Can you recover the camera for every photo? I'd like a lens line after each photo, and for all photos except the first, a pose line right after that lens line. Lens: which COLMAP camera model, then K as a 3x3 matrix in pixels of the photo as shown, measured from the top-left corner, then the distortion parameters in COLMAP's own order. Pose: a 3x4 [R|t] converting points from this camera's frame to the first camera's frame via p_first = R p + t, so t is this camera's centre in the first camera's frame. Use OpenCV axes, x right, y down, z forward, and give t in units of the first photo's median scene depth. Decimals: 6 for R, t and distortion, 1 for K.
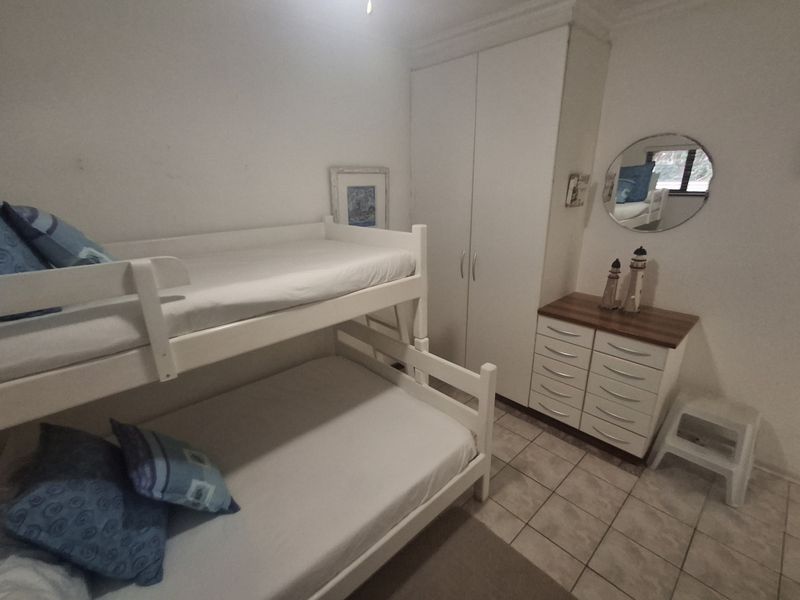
lens RADIAL K [[367.5, 0, 403.9], [0, 367.5, 301.2], [0, 0, 1]] dist [-0.002395, 0.010818]
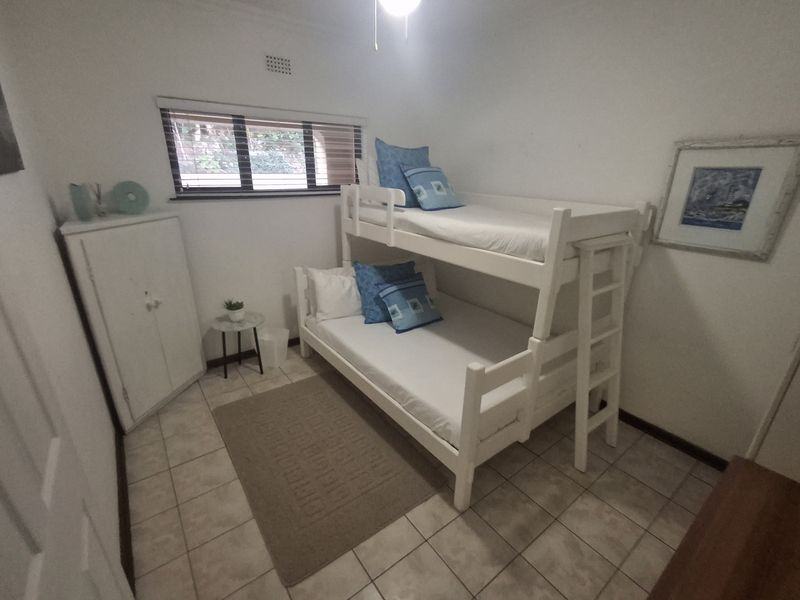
lens RADIAL K [[367.5, 0, 403.9], [0, 367.5, 301.2], [0, 0, 1]] dist [-0.002395, 0.010818]
pose [[-0.097402, 0.351869, -0.930968, 0.703902], [-0.333164, 0.869919, 0.363652, -0.153179], [0.937824, 0.345586, 0.032499, 0.521405]]
